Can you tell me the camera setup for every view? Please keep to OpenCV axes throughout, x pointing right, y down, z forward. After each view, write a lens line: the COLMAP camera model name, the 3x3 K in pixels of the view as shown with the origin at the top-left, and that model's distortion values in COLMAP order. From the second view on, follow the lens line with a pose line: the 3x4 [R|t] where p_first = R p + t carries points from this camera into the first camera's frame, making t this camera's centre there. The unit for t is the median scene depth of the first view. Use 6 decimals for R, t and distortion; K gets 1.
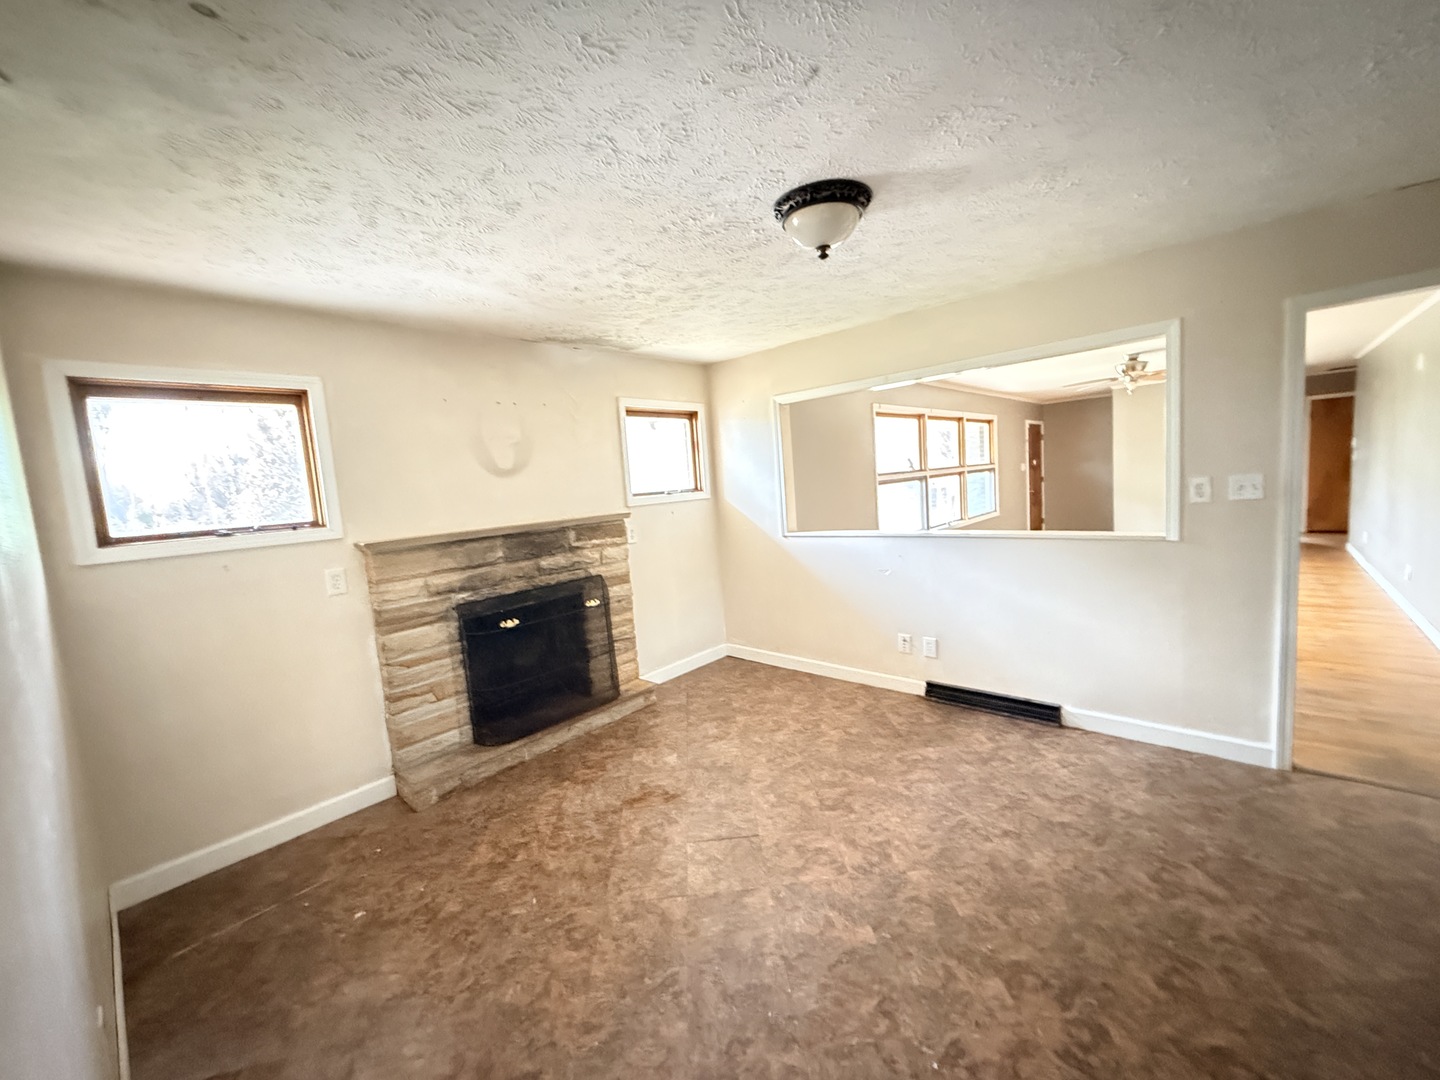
lens RADIAL K [[572.2, 0, 715.0], [0, 572.2, 540.1], [0, 0, 1]] dist [0.002194, -0.000183]
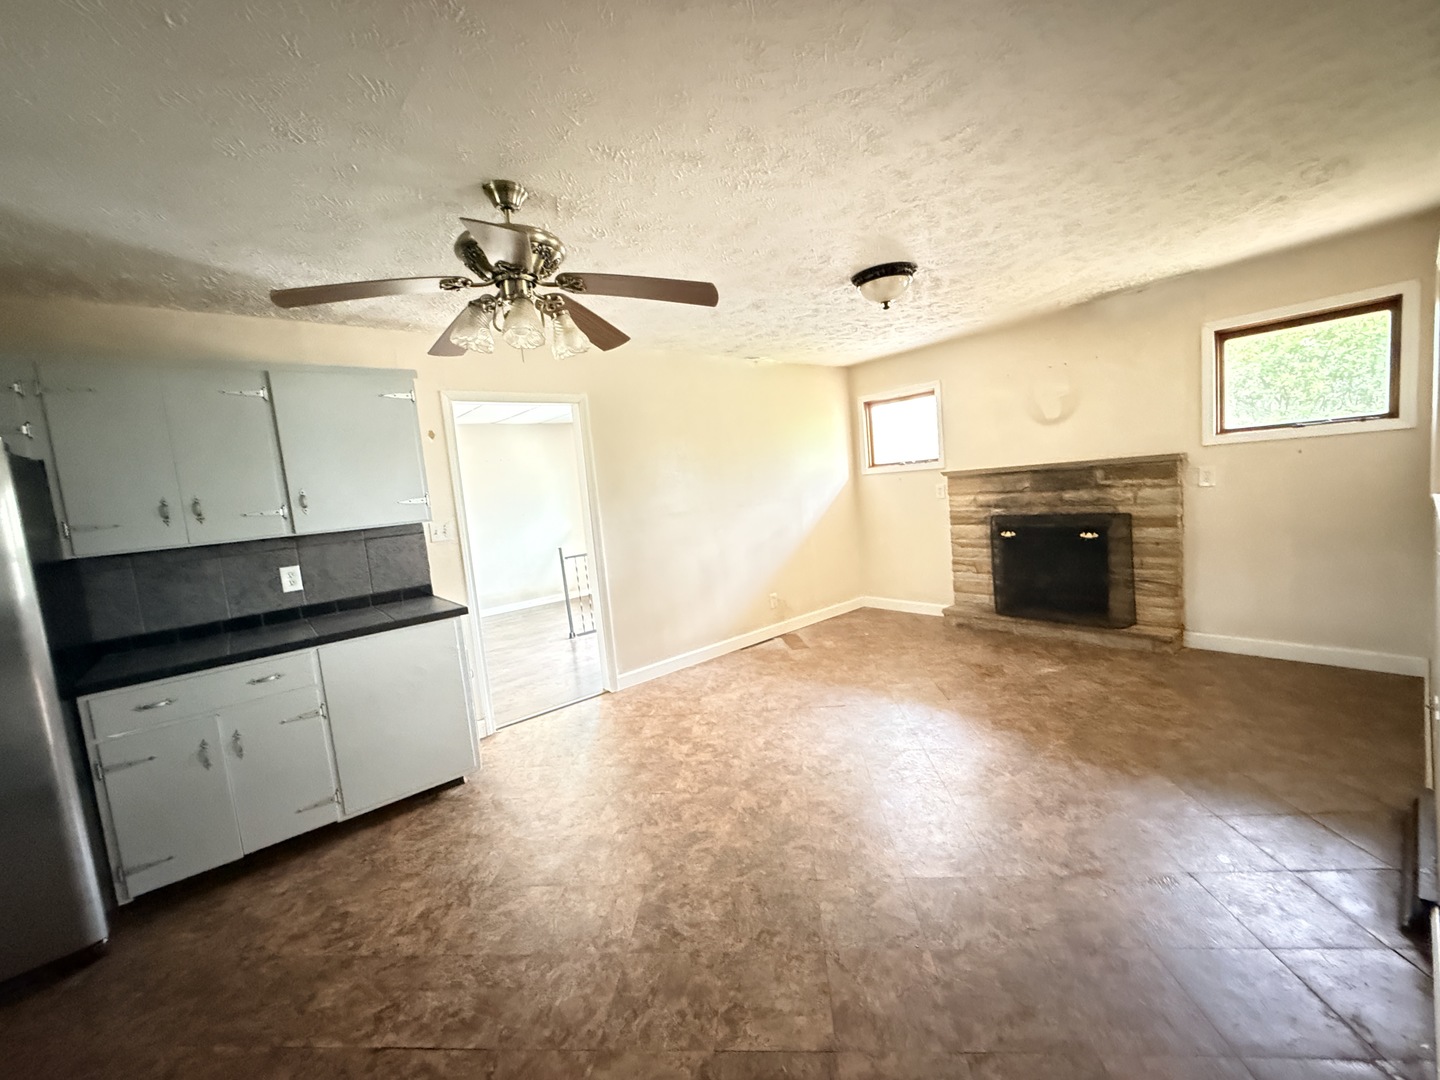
lens RADIAL K [[572.2, 0, 717.4], [0, 572.2, 546.9], [0, 0, 1]] dist [0.002194, -0.000183]
pose [[-0.123890, 0.198657, -0.972207, 1.051182], [0.001110, 0.979782, 0.200063, -0.102634], [0.992295, 0.023707, -0.121606, 0.429133]]
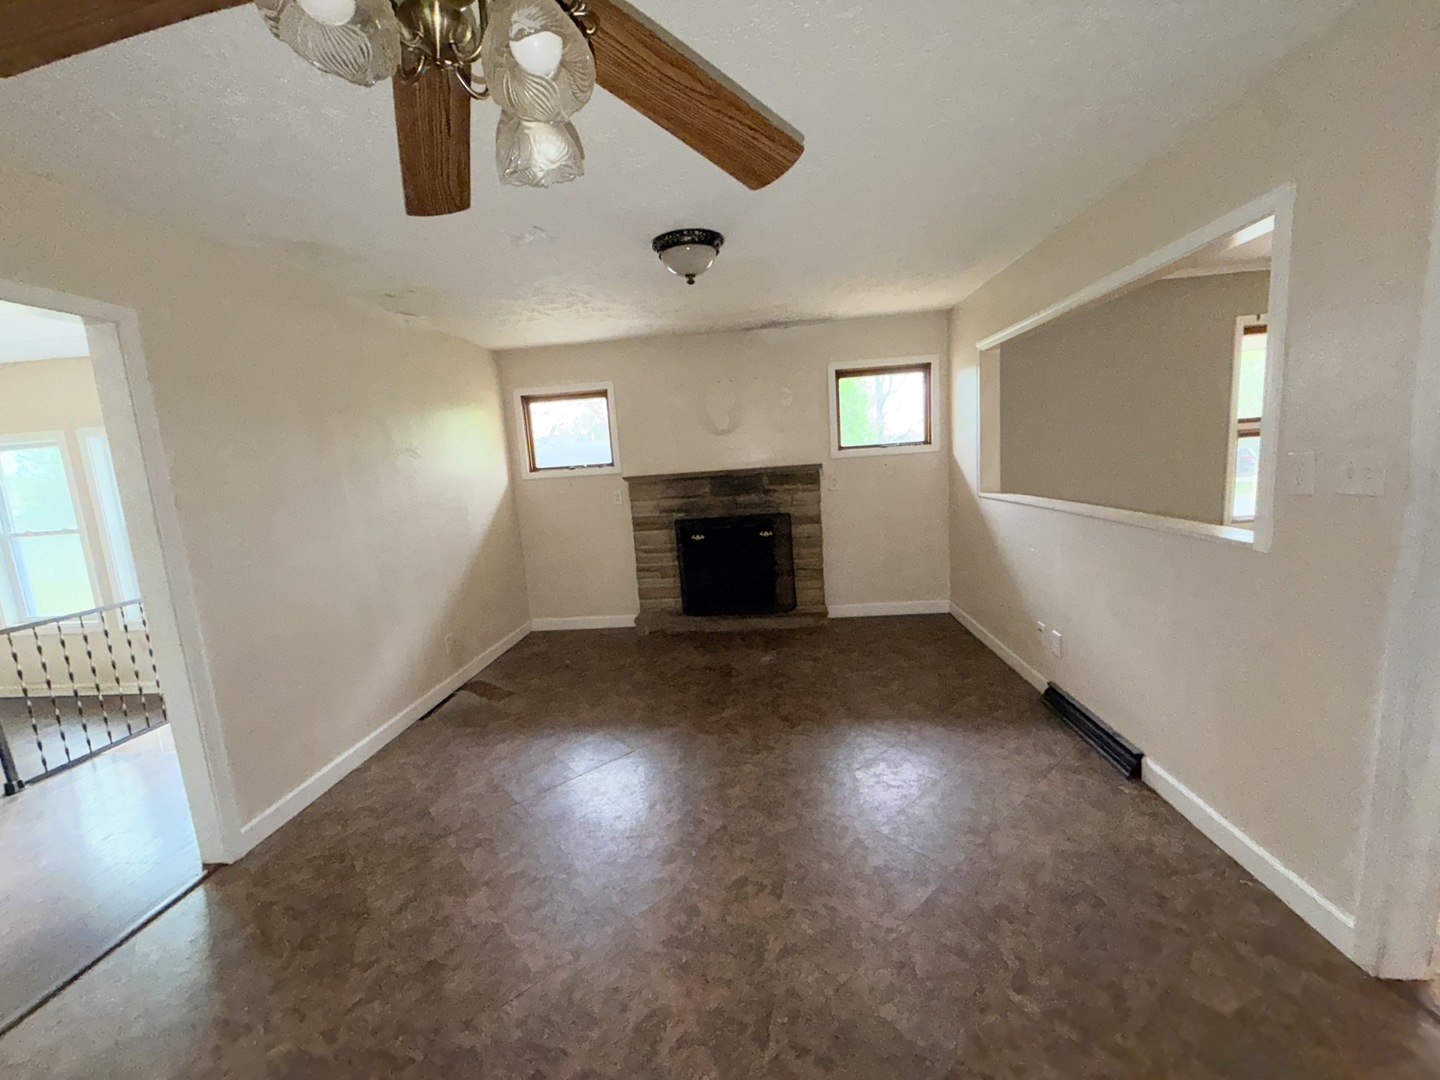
lens RADIAL K [[572.2, 0, 714.9], [0, 572.2, 540.1], [0, 0, 1]] dist [0.002194, -0.000183]
pose [[0.616125, 0.148089, -0.773602, 0.764448], [-0.059656, 0.988119, 0.141641, -0.055669], [0.785386, -0.041118, 0.617639, 0.112975]]
